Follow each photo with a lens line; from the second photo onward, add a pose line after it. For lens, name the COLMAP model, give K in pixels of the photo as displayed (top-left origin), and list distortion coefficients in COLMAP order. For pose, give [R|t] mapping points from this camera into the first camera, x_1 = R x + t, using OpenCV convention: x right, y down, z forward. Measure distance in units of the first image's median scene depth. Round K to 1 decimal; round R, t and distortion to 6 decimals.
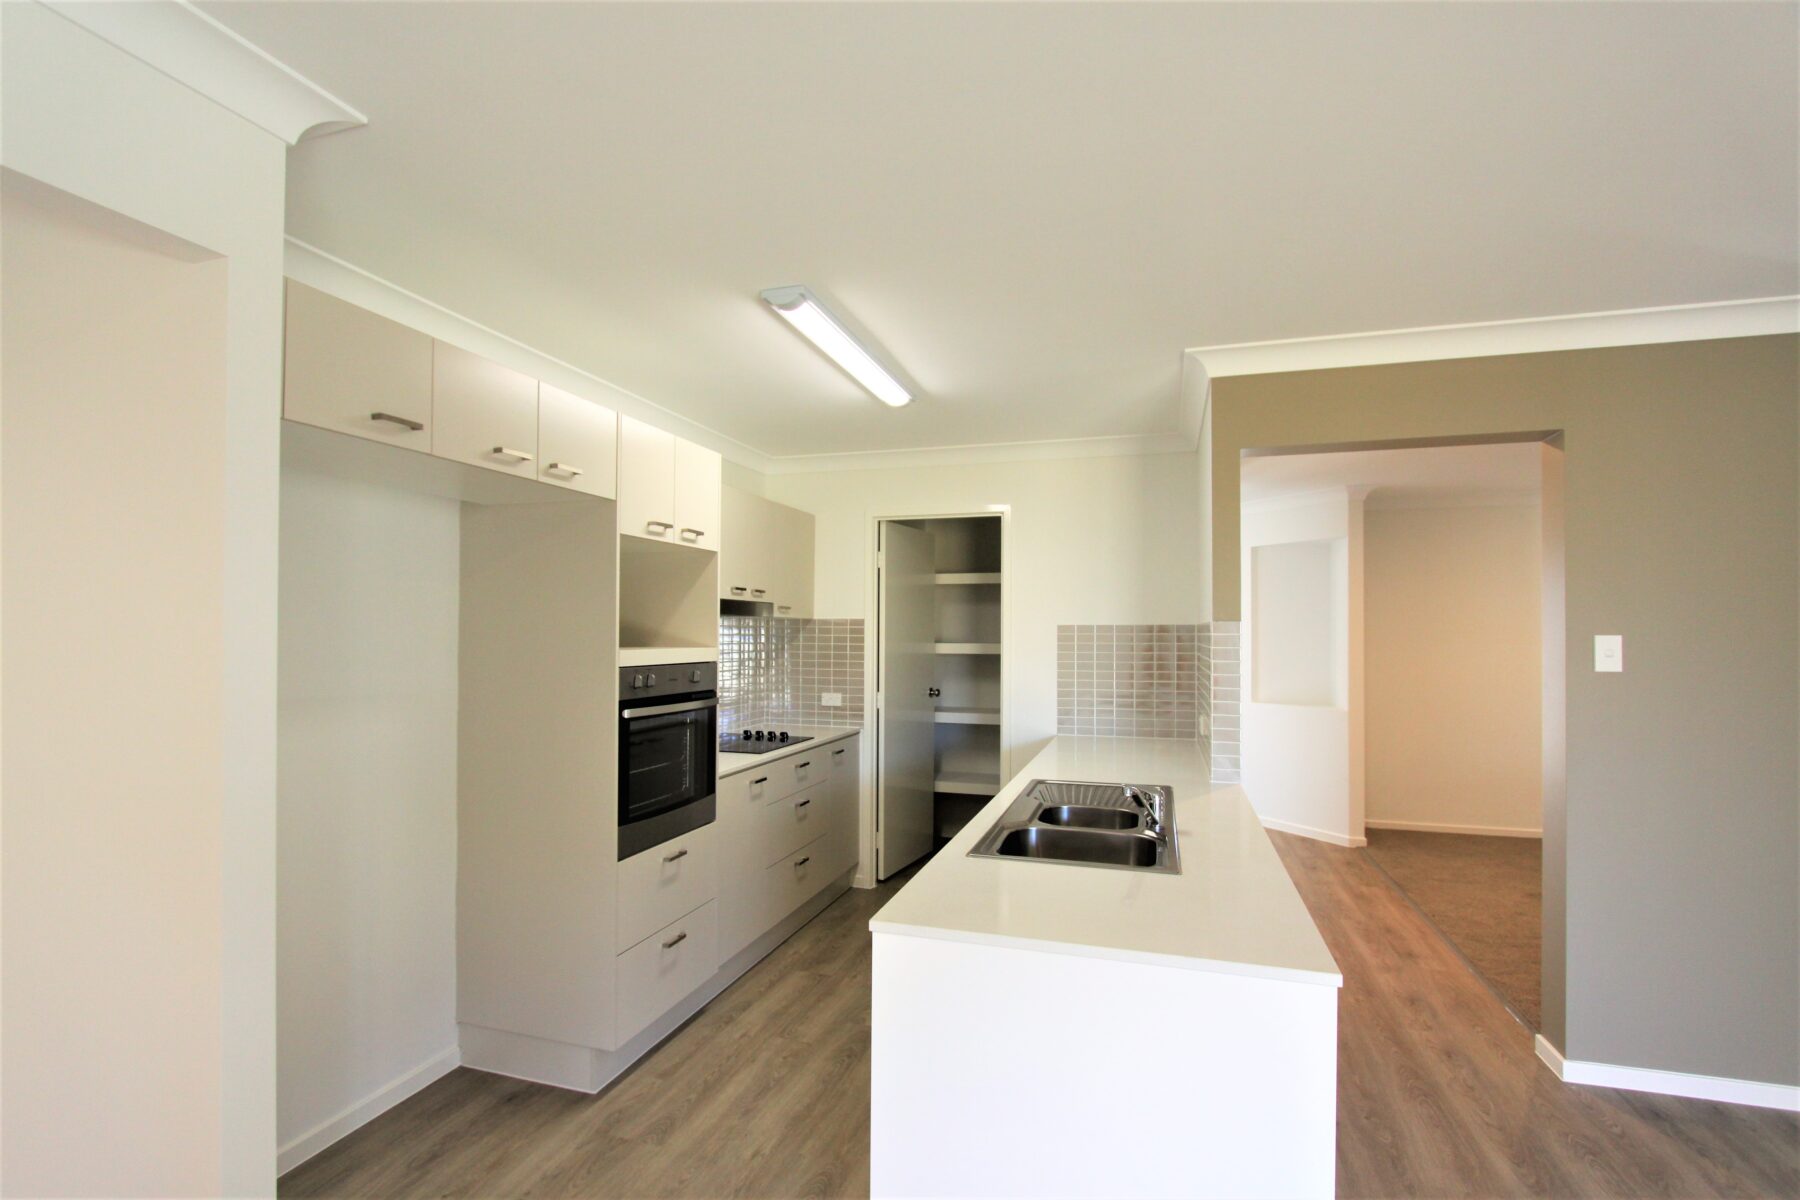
lens RADIAL K [[829.2, 0, 891.6], [0, 829.2, 632.9], [0, 0, 1]] dist [-0.011366, -0.000770]
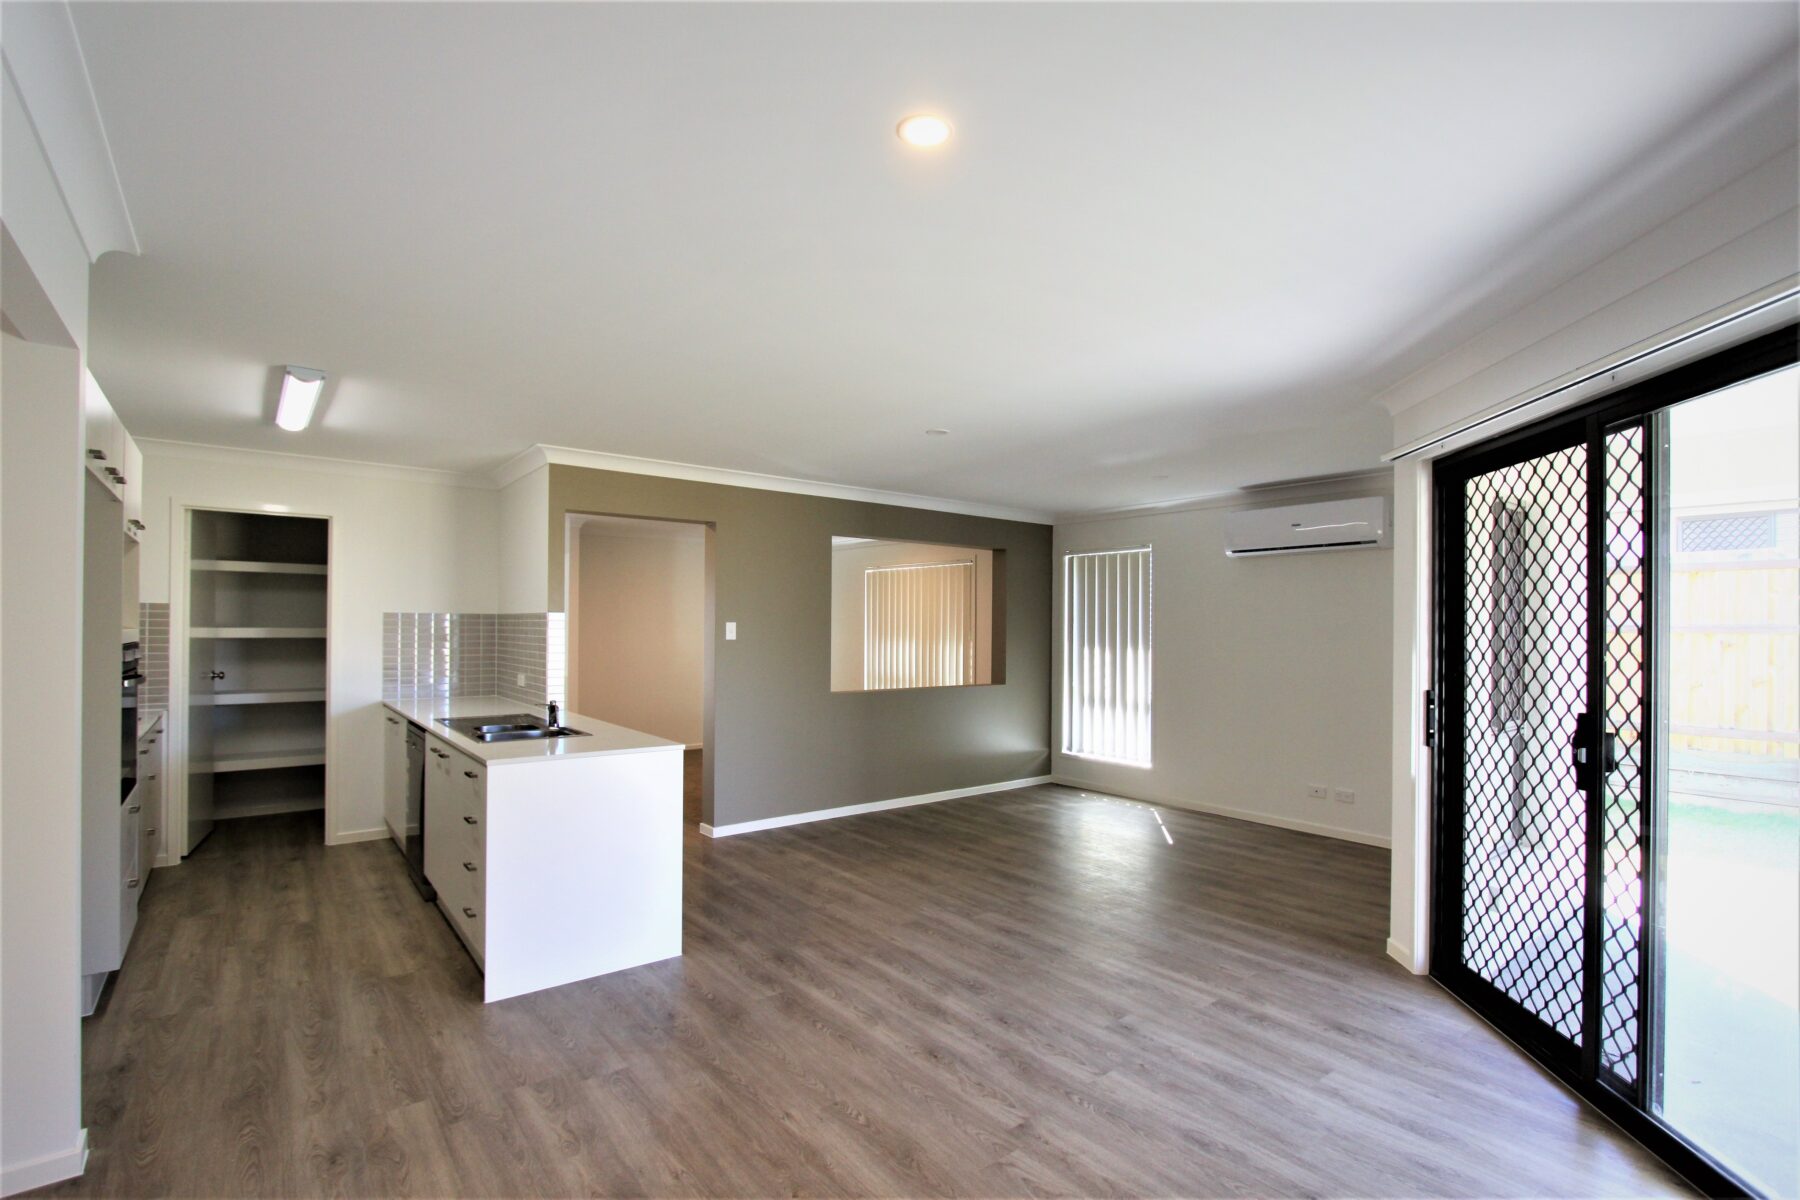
lens RADIAL K [[829.2, 0, 905.4], [0, 829.2, 614.4], [0, 0, 1]] dist [-0.011366, -0.000770]
pose [[0.553727, 0.013674, 0.832586, -0.573204], [-0.007687, 0.999907, -0.011309, 0.002914], [-0.832663, -0.000138, 0.553780, -0.483900]]
